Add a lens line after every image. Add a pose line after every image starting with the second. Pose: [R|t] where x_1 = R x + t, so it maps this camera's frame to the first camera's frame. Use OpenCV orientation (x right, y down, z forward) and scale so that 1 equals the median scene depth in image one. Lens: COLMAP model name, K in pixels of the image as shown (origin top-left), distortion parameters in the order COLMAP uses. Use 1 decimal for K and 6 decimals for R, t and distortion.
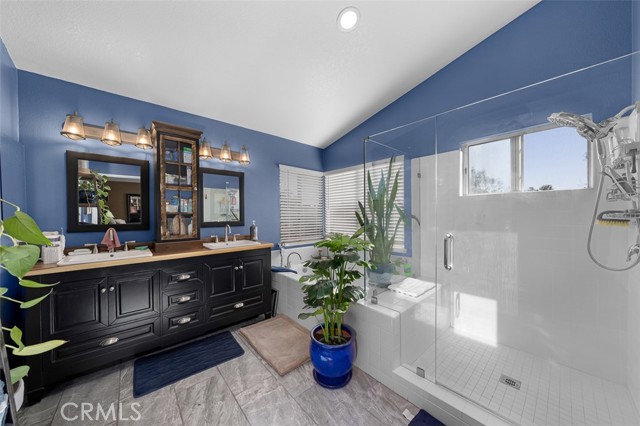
lens RADIAL K [[222.9, 0, 322.1], [0, 222.9, 215.4], [0, 0, 1]] dist [0.000148, 0.000279]
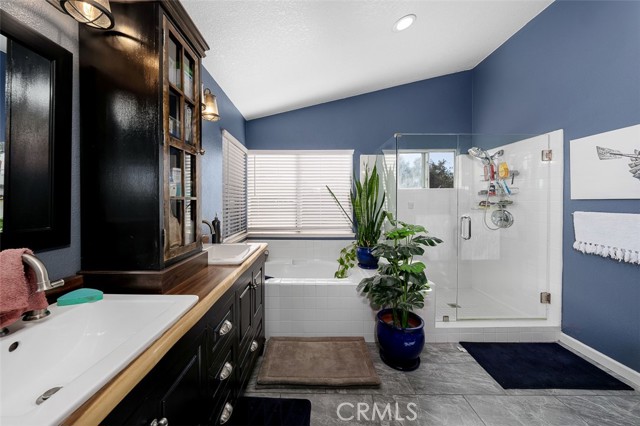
lens RADIAL K [[231.2, 0, 321.1], [0, 231.2, 206.1], [0, 0, 1]] dist [-0.000180, 0.000015]
pose [[0.662138, -0.007543, 0.749344, -0.904797], [0.000292, 0.999952, 0.009808, 0.000967], [-0.749382, -0.006276, 0.662108, 0.519511]]
